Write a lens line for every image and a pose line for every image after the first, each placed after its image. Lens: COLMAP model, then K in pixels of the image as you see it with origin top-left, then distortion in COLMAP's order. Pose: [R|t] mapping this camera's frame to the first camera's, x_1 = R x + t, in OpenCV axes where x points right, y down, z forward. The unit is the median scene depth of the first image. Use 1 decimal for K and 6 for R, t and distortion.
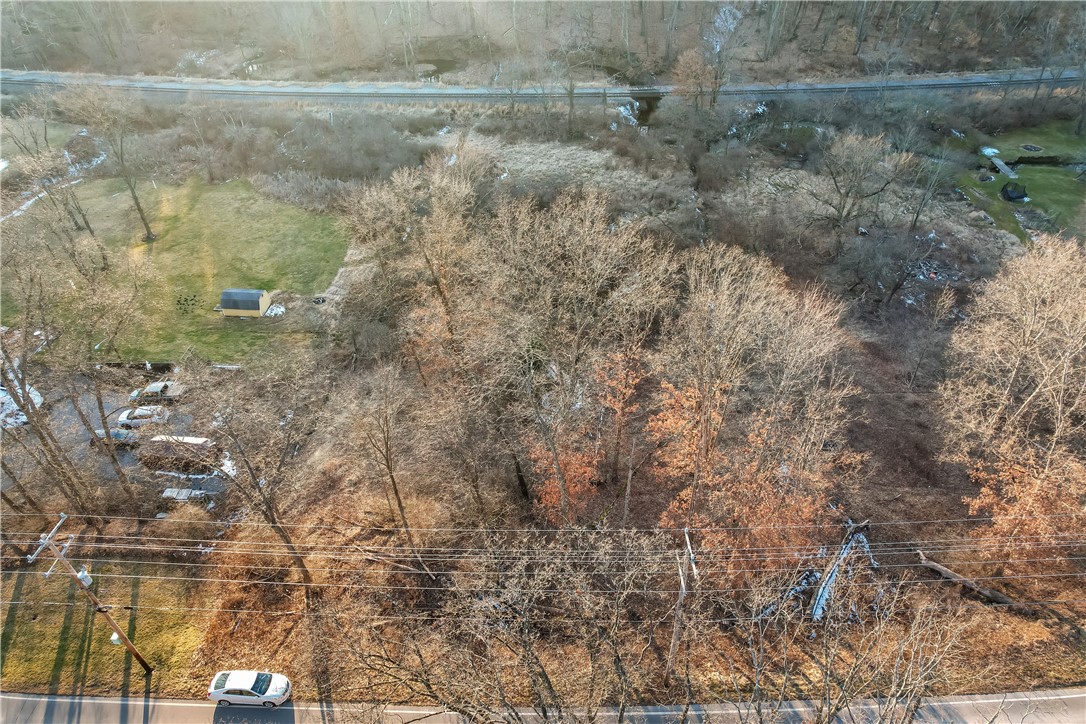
lens RADIAL K [[691.2, 0, 543.0], [0, 691.2, 362.0], [0, 0, 1]] dist [-0.090720, 0.078547]
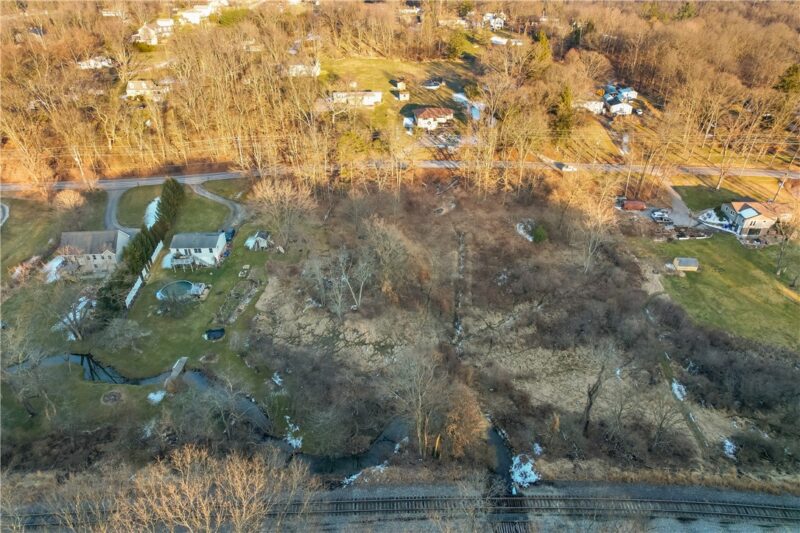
lens RADIAL K [[509.1, 0, 400.0], [0, 509.1, 266.5], [0, 0, 1]] dist [-0.090720, 0.078547]
pose [[-0.999661, -0.008963, 0.024442, 0.271707], [0.020432, 0.311654, 0.949976, -1.053728], [-0.016132, 0.950153, -0.311365, 1.022599]]
